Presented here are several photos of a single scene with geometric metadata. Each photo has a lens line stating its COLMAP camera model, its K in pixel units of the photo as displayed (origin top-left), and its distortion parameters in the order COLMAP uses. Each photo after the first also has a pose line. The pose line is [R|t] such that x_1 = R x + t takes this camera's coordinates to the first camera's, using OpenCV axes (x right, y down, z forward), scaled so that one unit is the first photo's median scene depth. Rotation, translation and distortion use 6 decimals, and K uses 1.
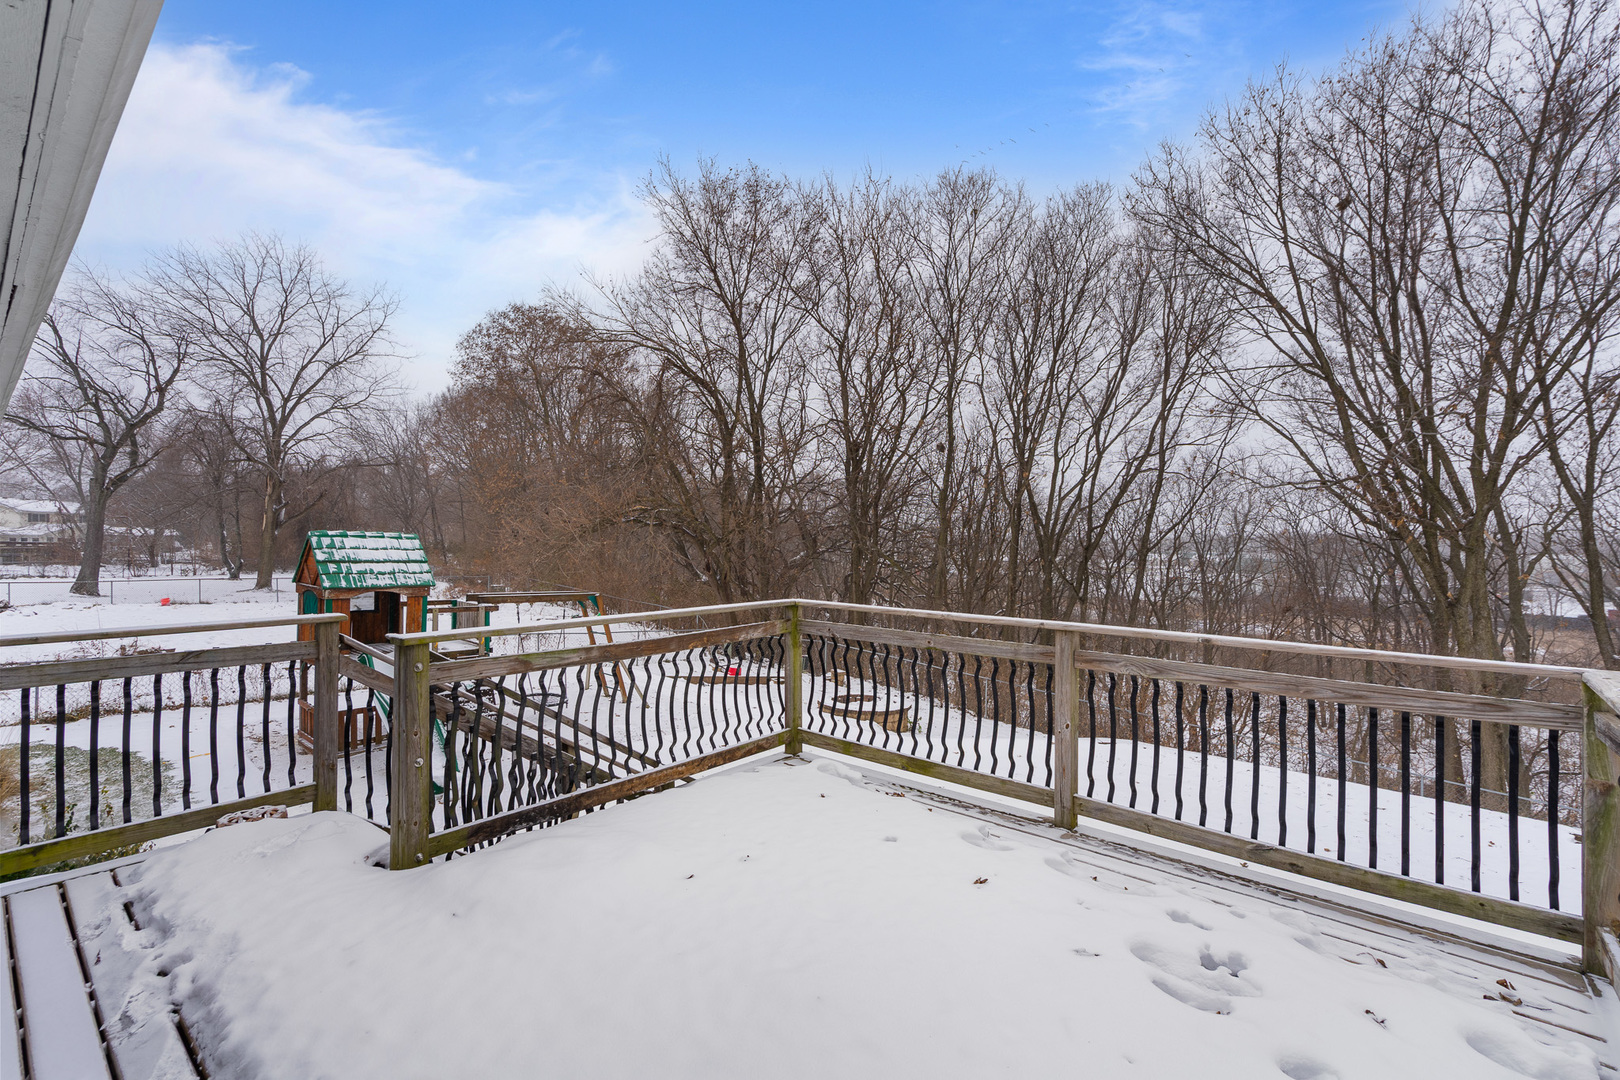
lens RADIAL K [[743.7, 0, 808.6], [0, 743.7, 531.6], [0, 0, 1]] dist [-0.008496, 0.002565]
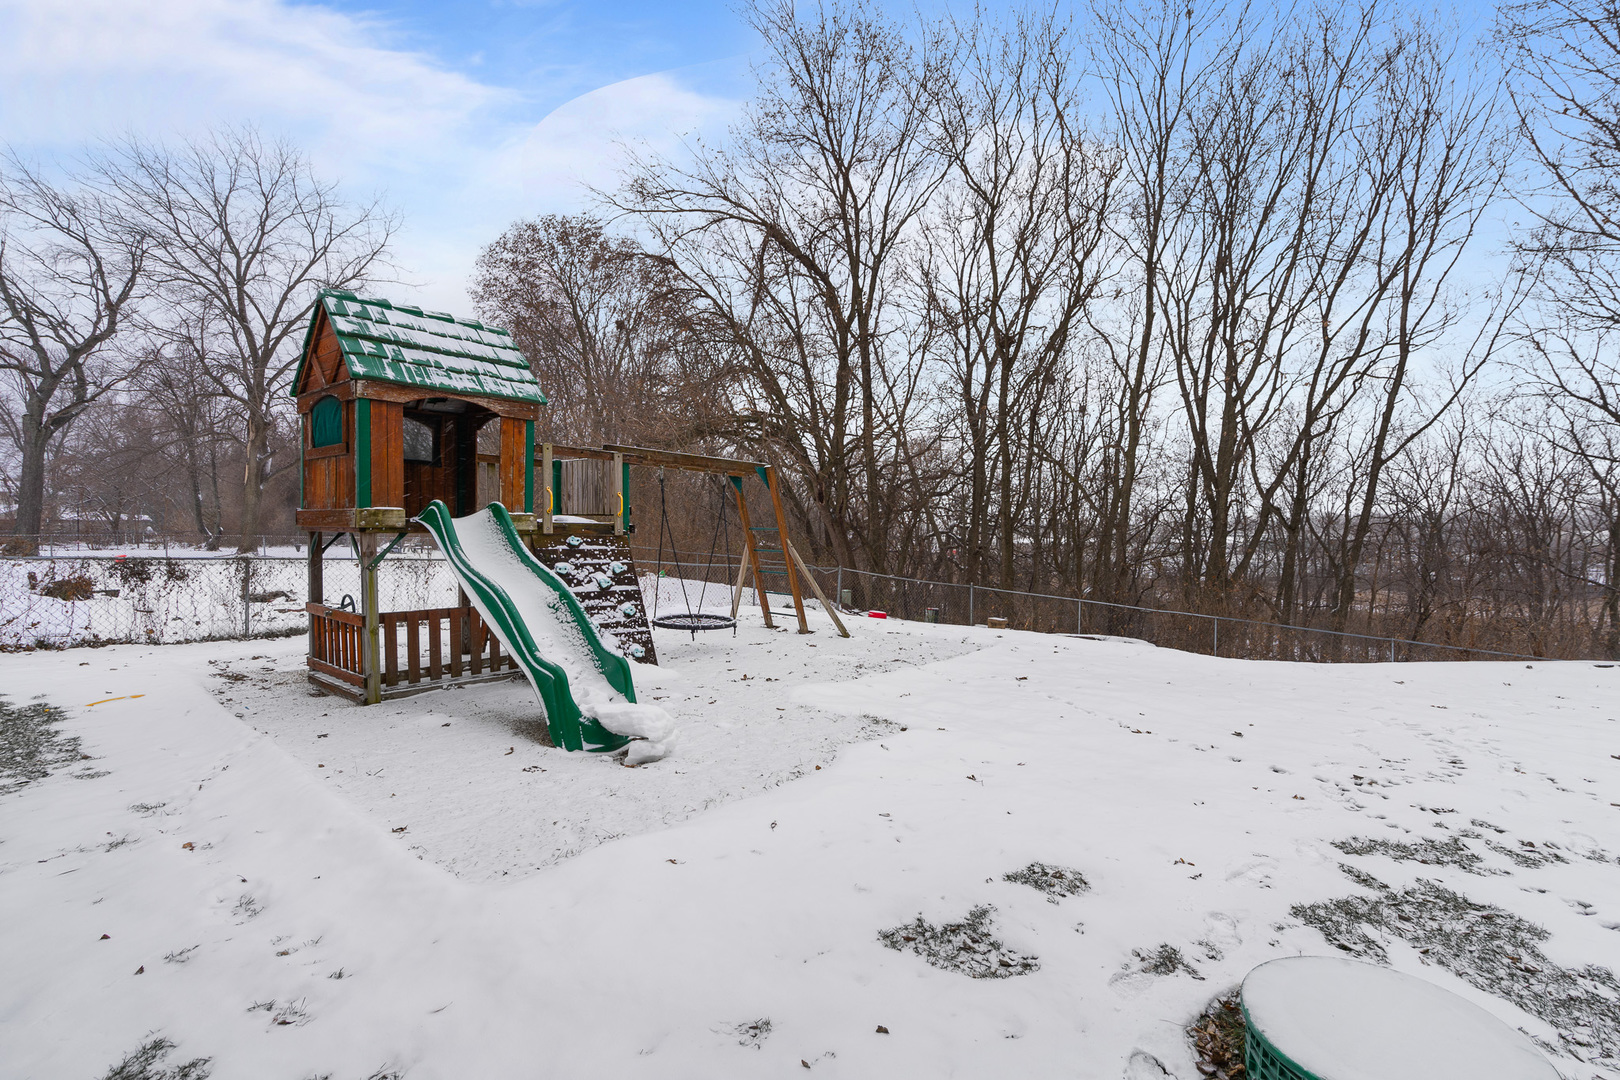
lens RADIAL K [[743.7, 0, 838.8], [0, 743.7, 546.6], [0, 0, 1]] dist [-0.008496, 0.002565]
pose [[0.999222, -0.008634, 0.038491, -0.103623], [0.007736, 0.999696, 0.023412, 0.058608], [-0.038681, -0.023096, 0.998985, 0.143498]]
